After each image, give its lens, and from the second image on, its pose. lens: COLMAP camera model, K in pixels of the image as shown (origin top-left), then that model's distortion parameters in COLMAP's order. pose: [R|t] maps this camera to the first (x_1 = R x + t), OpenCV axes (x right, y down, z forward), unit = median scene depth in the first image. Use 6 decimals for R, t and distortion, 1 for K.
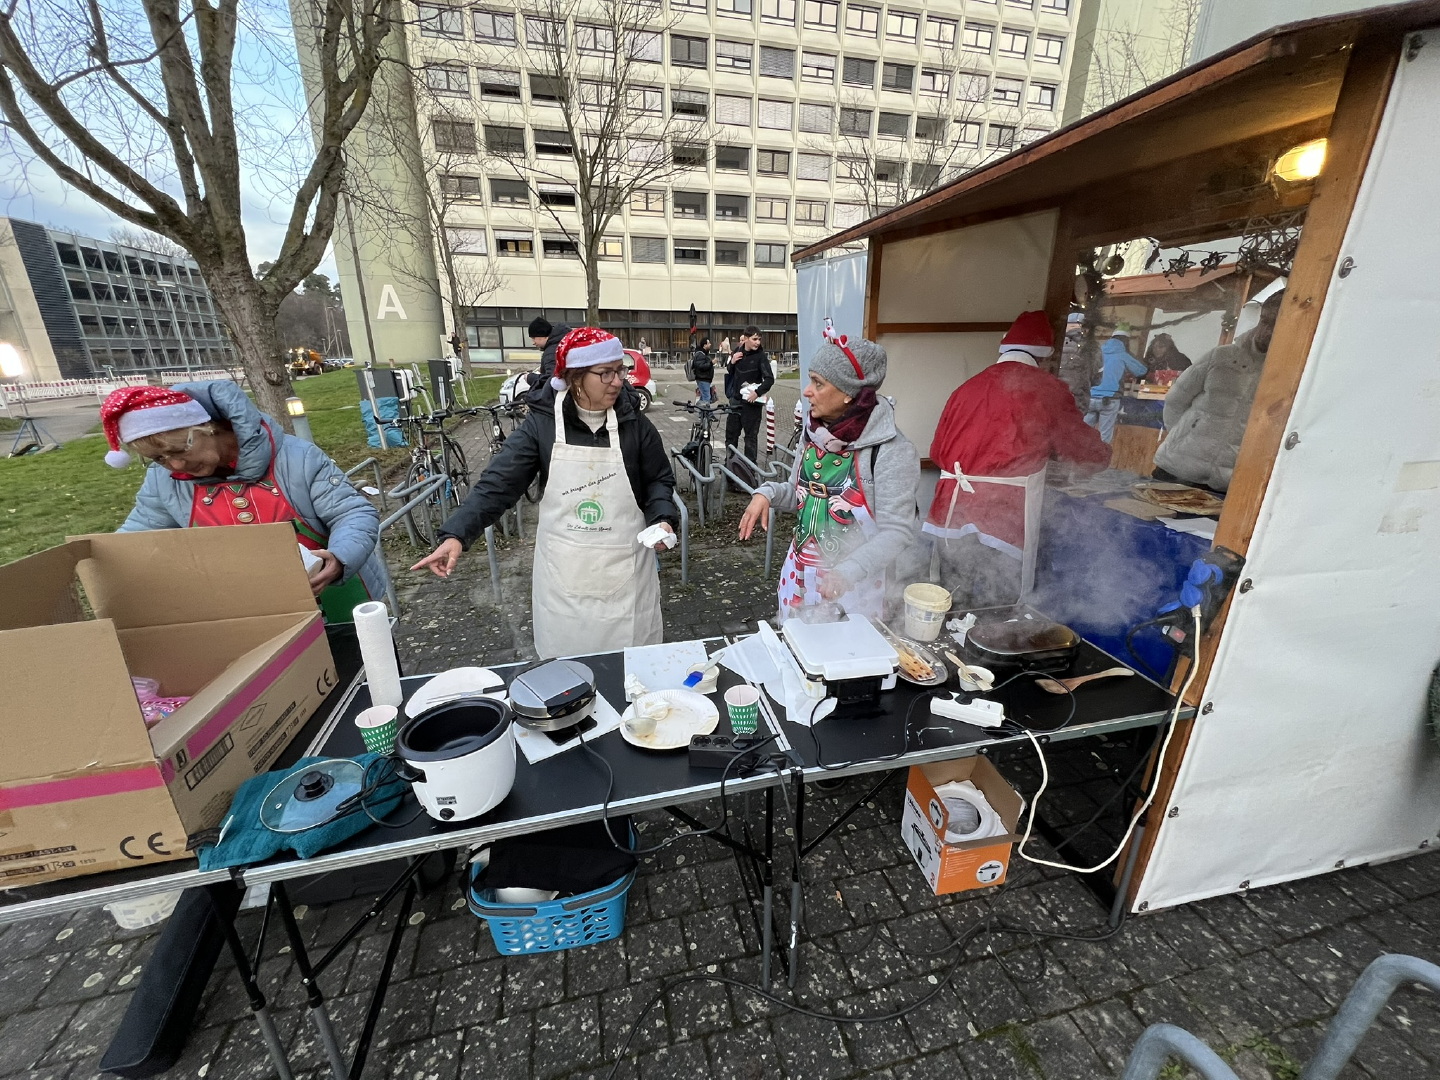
lens RADIAL K [[572.8, 0, 721.6], [0, 572.8, 533.9], [0, 0, 1]] dist [0.000255, 0.000057]
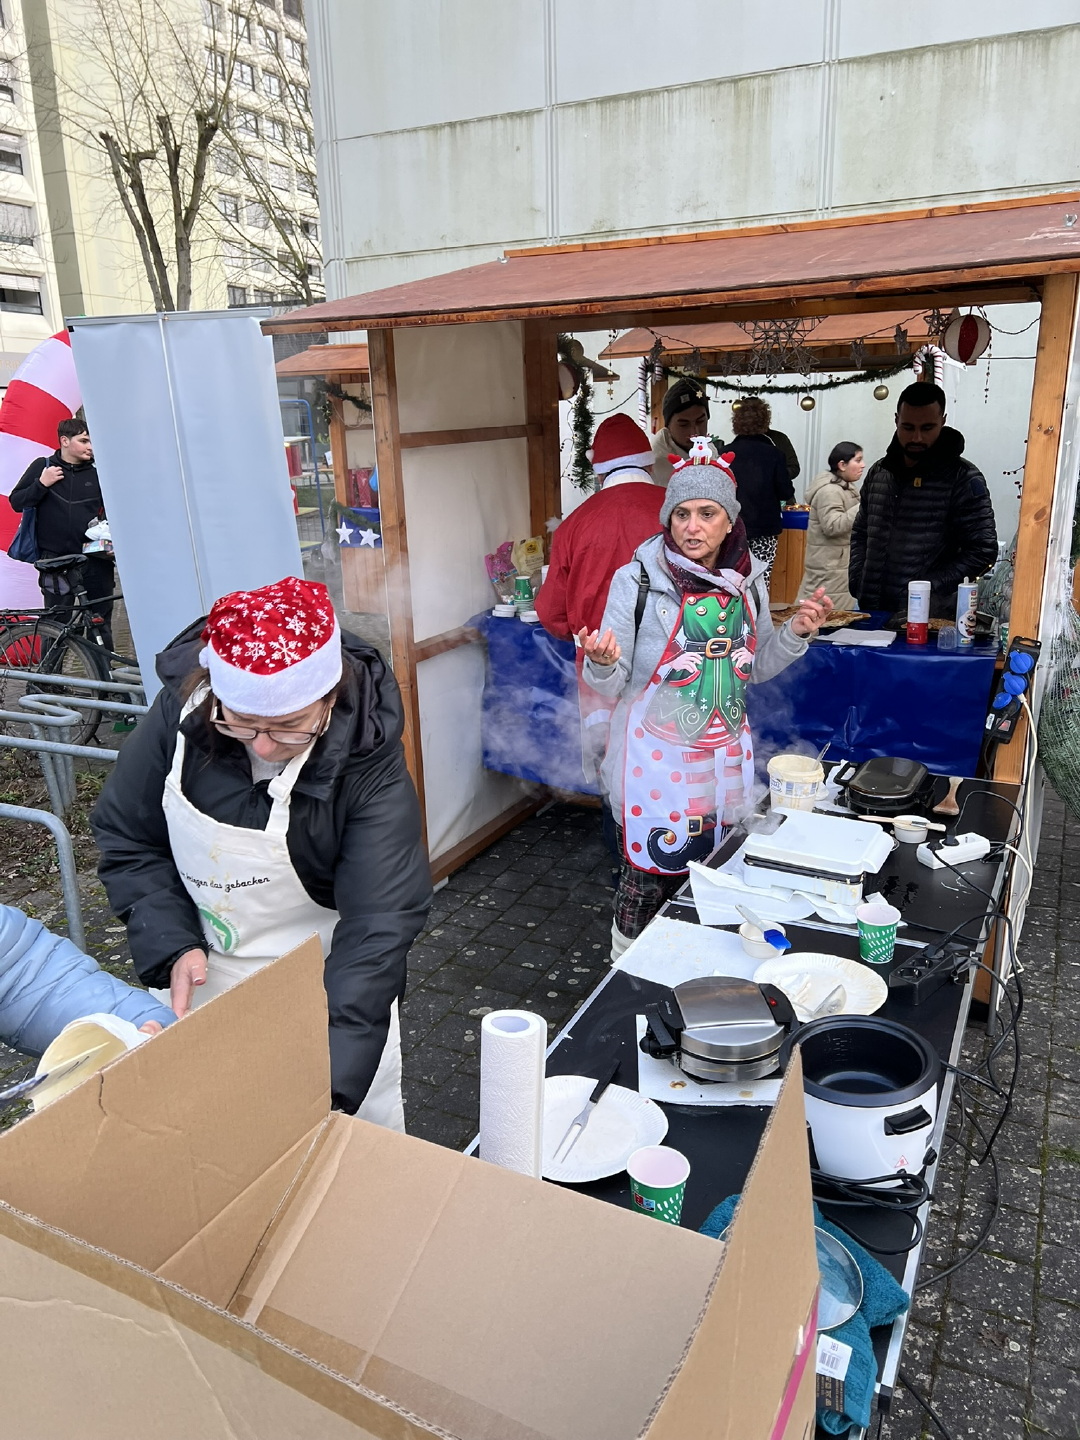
lens RADIAL K [[1111.2, 0, 540.6], [0, 1111.2, 718.8], [0, 0, 1]] dist [0.042491, -0.005337]
pose [[0.622982, -0.218155, 0.751201, -1.319000], [0.268427, 0.961633, 0.056656, -0.187089], [-0.734739, 0.166347, 0.657638, 0.243305]]
